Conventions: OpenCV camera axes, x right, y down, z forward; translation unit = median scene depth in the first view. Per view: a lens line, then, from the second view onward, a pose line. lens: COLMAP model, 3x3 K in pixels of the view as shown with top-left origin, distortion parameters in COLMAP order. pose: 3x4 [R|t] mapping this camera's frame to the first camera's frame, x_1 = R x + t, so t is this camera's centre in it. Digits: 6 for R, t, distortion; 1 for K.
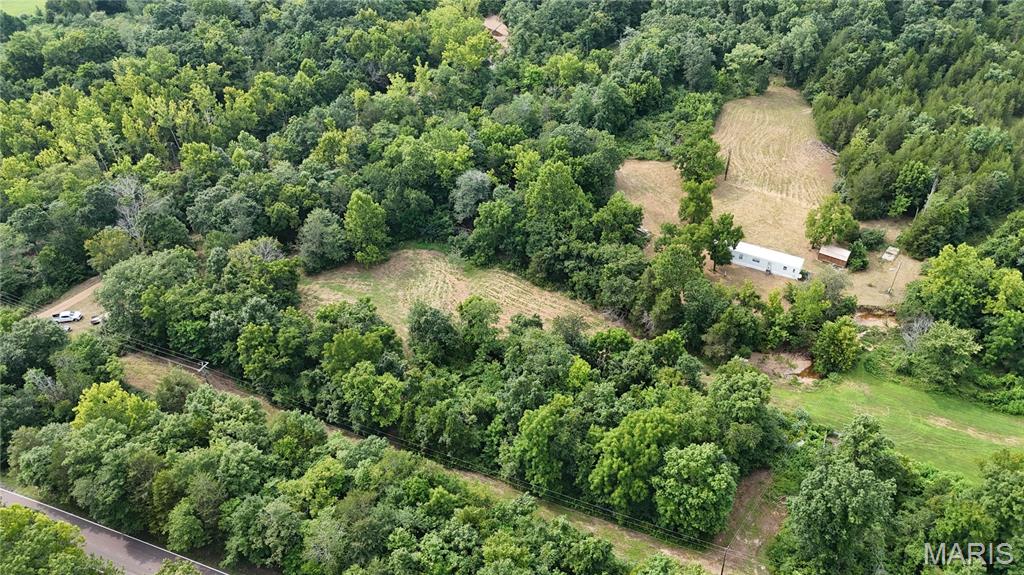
lens RADIAL K [[751.0, 0, 513.7], [0, 751.0, 291.3], [0, 0, 1]] dist [0.068849, -0.063727]
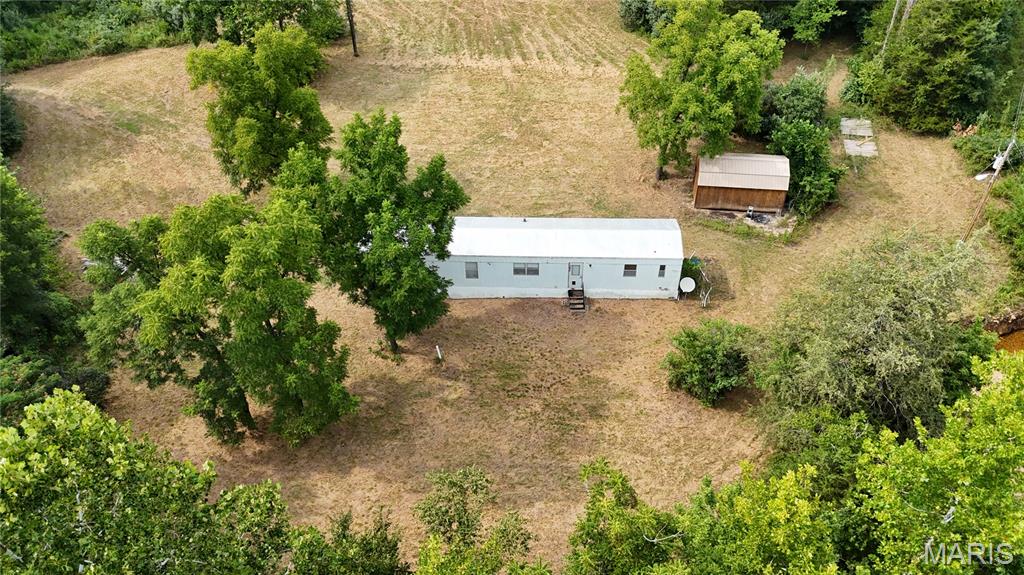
lens RADIAL K [[751.0, 0, 513.3], [0, 751.0, 283.8], [0, 0, 1]] dist [0.068849, -0.063727]
pose [[0.889241, -0.293104, 0.351200, 0.217392], [0.284562, 0.955562, 0.076978, -0.057662], [-0.358156, 0.031486, 0.933131, 0.741952]]
